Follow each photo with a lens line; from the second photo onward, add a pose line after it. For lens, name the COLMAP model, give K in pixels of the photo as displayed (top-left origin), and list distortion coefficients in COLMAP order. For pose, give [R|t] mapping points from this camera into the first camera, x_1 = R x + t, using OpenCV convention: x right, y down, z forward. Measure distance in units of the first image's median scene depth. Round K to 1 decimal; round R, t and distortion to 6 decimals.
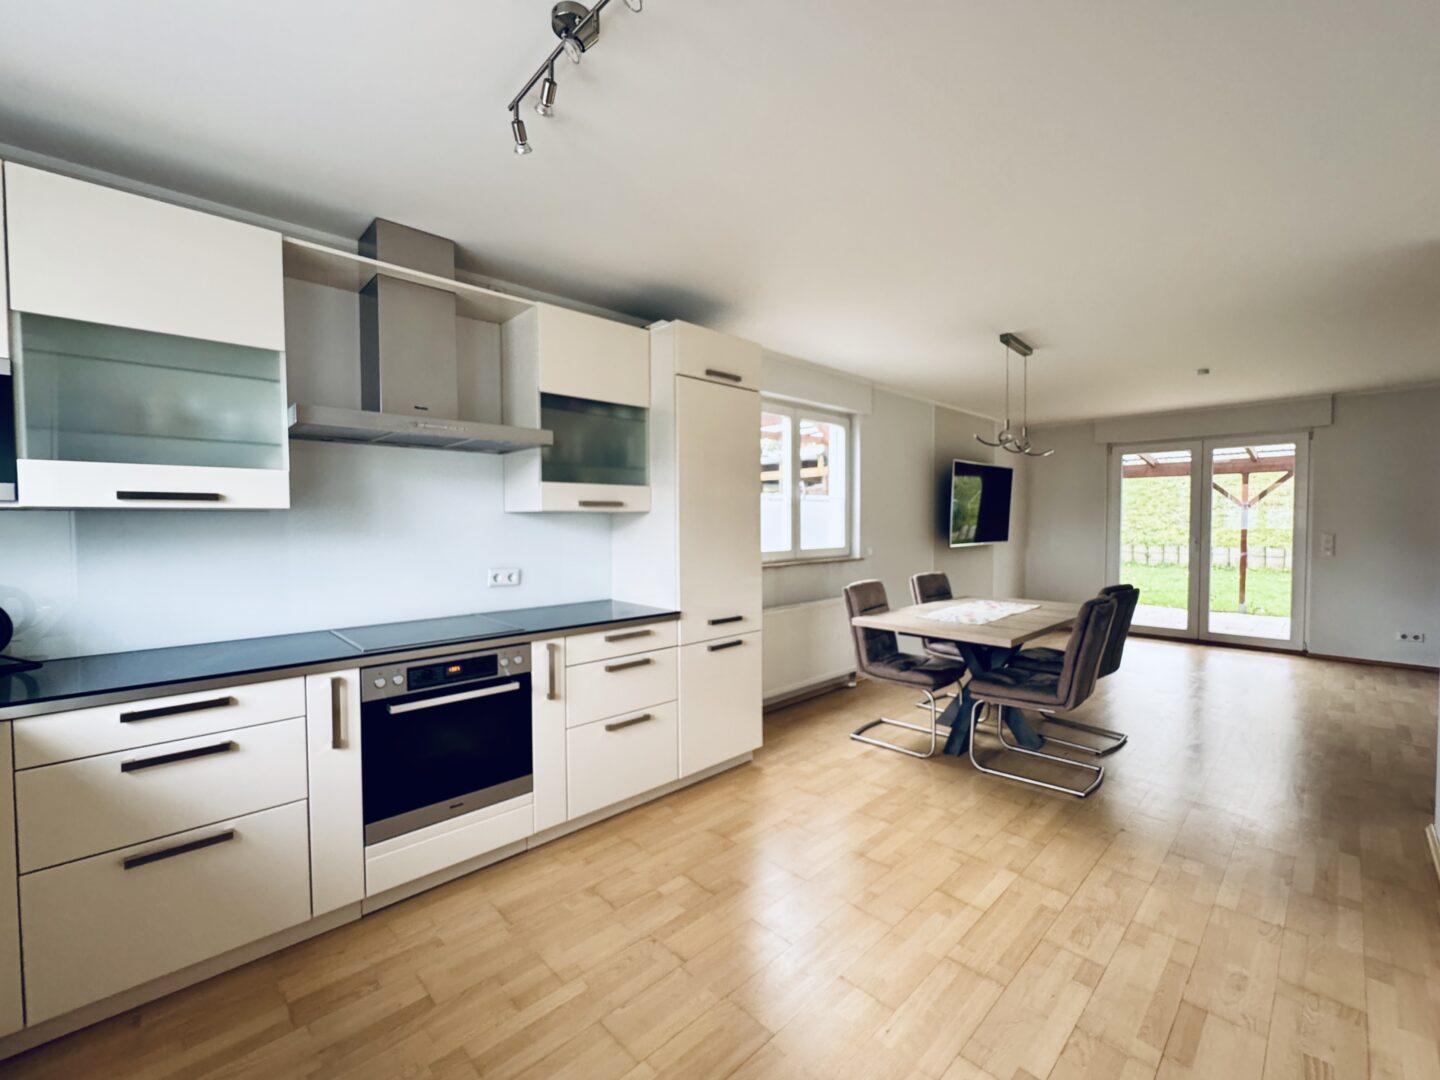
lens RADIAL K [[600.5, 0, 720.0], [0, 600.5, 540.0], [0, 0, 1]] dist [-0.001446, -0.000441]
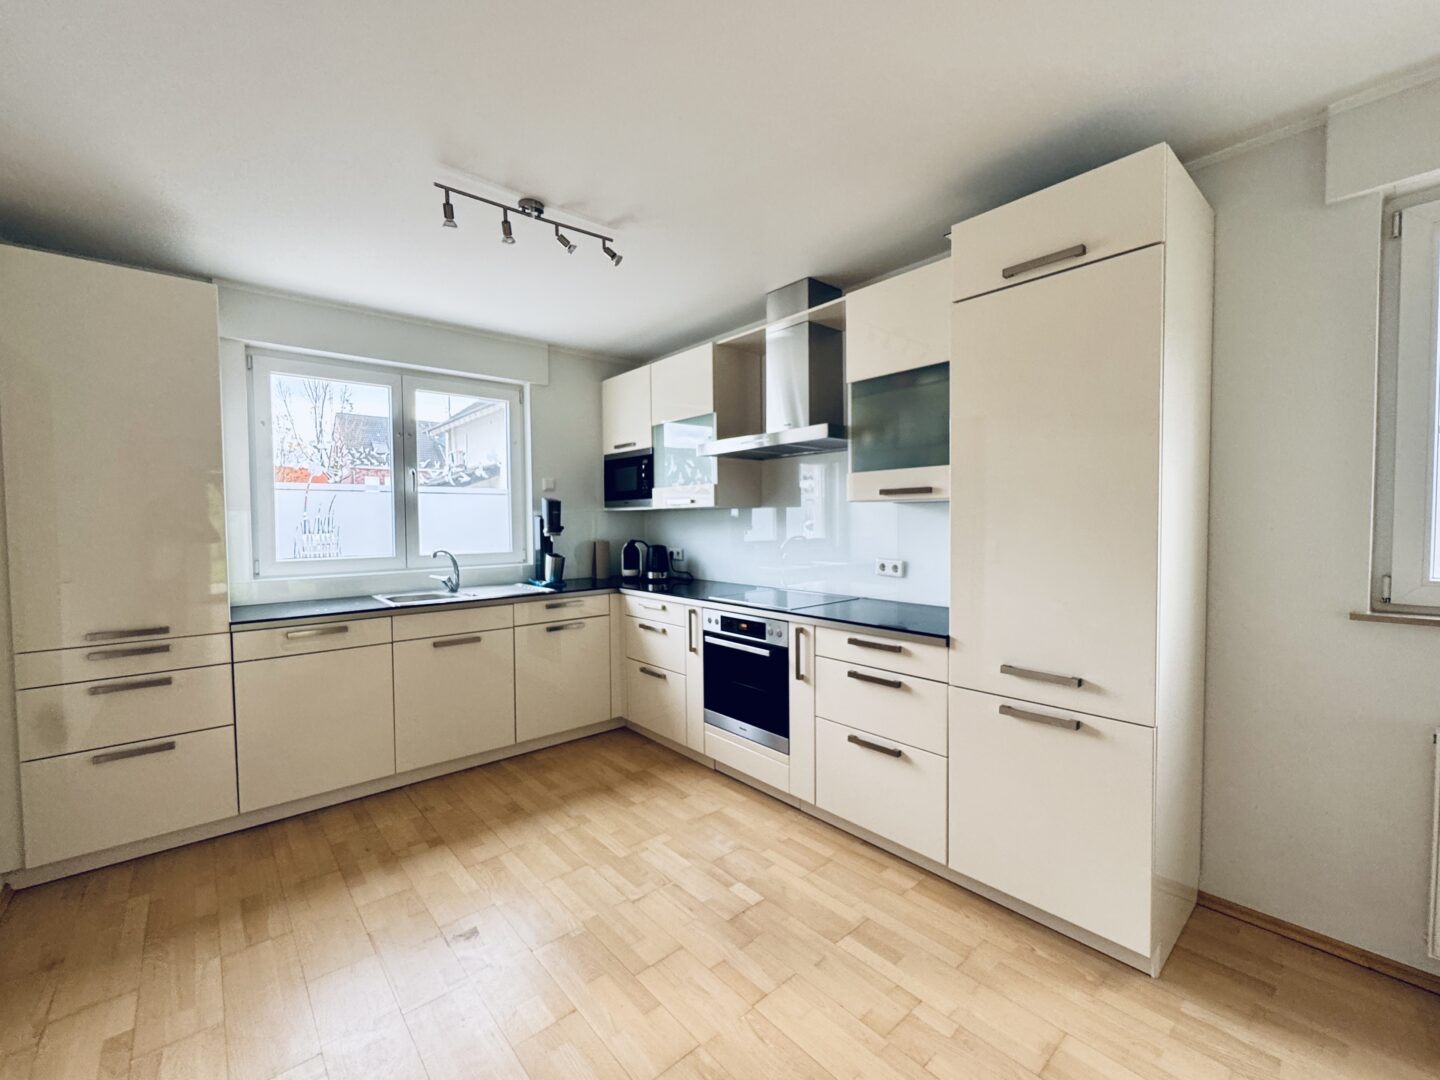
lens RADIAL K [[600.5, 0, 720.0], [0, 600.5, 540.0], [0, 0, 1]] dist [-0.001446, -0.000441]
pose [[-0.041808, 0.039637, -0.998339, 0.647417], [-0.022991, 0.998910, 0.040622, -0.018285], [0.998861, 0.024651, -0.040851, 0.744555]]
